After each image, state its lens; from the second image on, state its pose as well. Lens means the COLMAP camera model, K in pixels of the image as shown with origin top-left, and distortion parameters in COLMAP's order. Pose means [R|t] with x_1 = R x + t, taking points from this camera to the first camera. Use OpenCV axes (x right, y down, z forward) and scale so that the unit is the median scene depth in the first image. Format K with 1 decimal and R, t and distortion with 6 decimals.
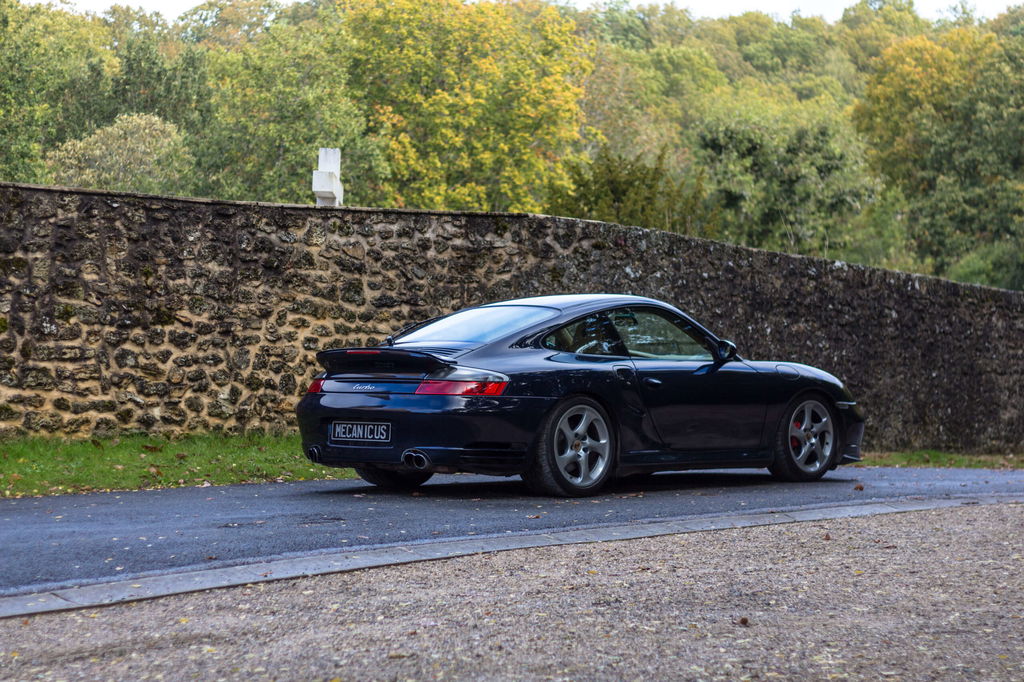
lens RADIAL K [[2386.7, 0, 517.1], [0, 2386.7, 334.0], [0, 0, 1]] dist [0.016752, 0.000000]
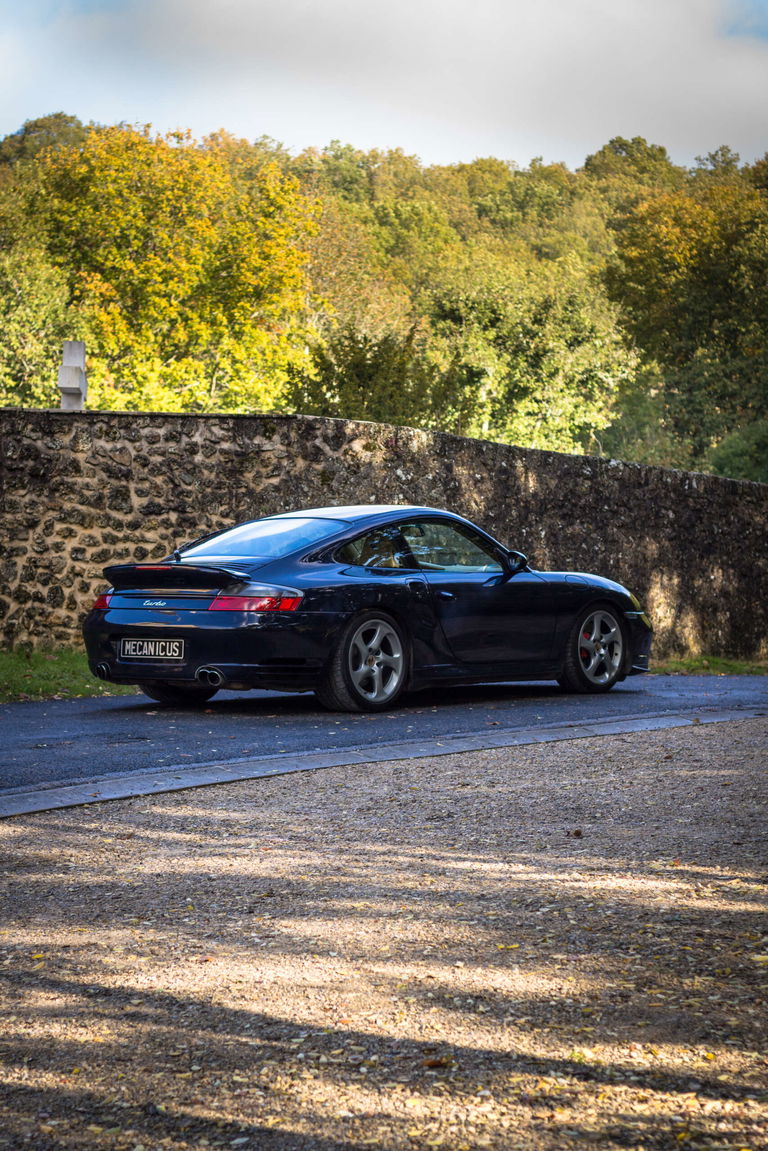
lens RADIAL K [[2682.8, 0, 390.8], [0, 2682.8, 583.2], [0, 0, 1]] dist [0.016752, 0.000000]
pose [[0.997957, -0.007550, 0.063449, -0.028599], [0.006012, 0.999684, 0.024391, -0.009553], [-0.063613, -0.023960, 0.997687, -0.084663]]
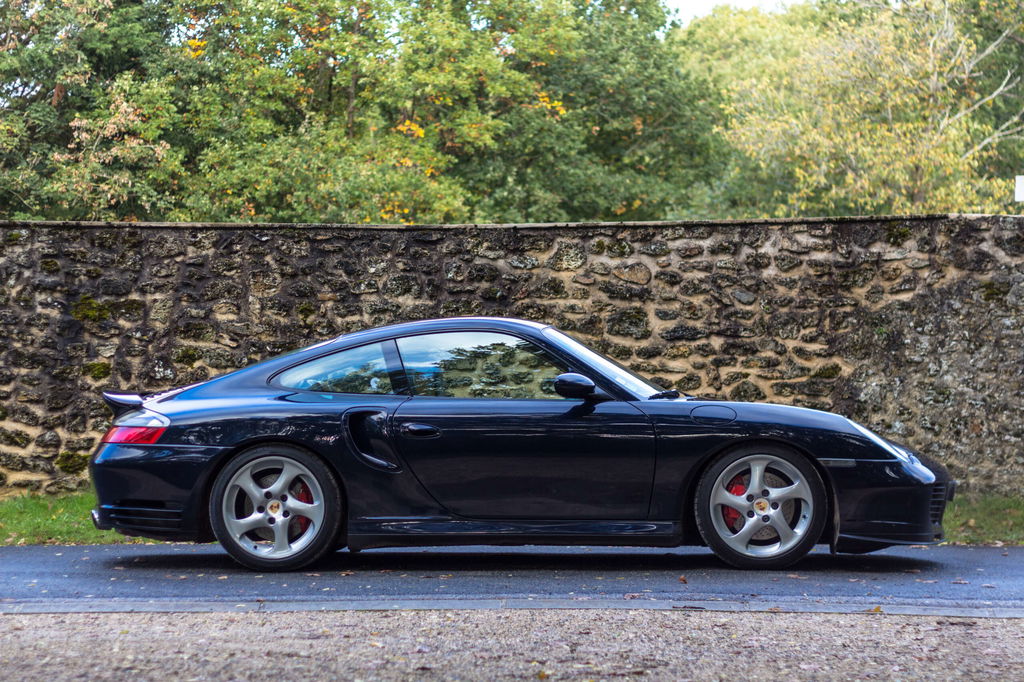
lens RADIAL K [[2386.7, 0, 515.2], [0, 2386.7, 338.5], [0, 0, 1]] dist [0.016752, 0.000000]
pose [[0.667199, -0.029741, -0.744285, 0.522534], [0.012240, 0.999505, -0.028967, 0.011341], [0.744779, 0.010217, 0.667233, 0.409233]]
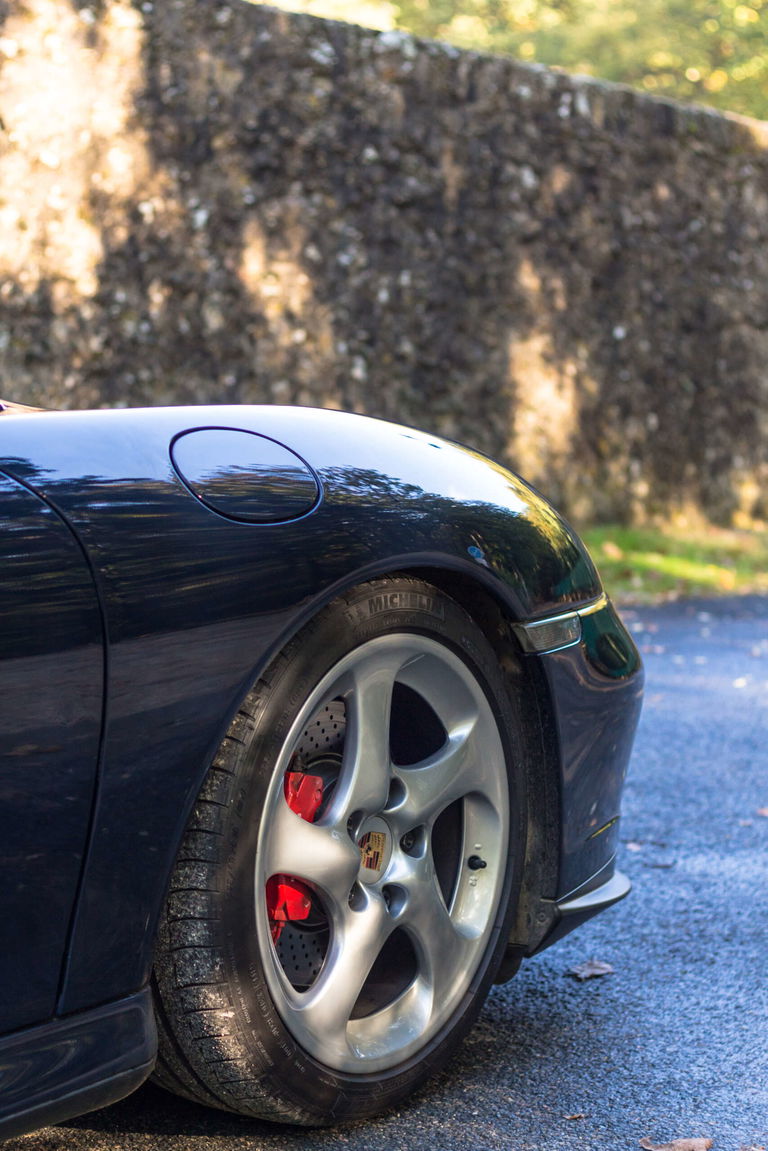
lens RADIAL K [[2682.8, 0, 383.3], [0, 2682.8, 577.6], [0, 0, 1]] dist [0.016752, 0.000000]
pose [[0.987385, -0.014281, 0.157694, 0.081187], [-0.006272, 0.991616, 0.129071, -0.000004], [-0.158215, -0.128432, 0.979017, 0.710582]]
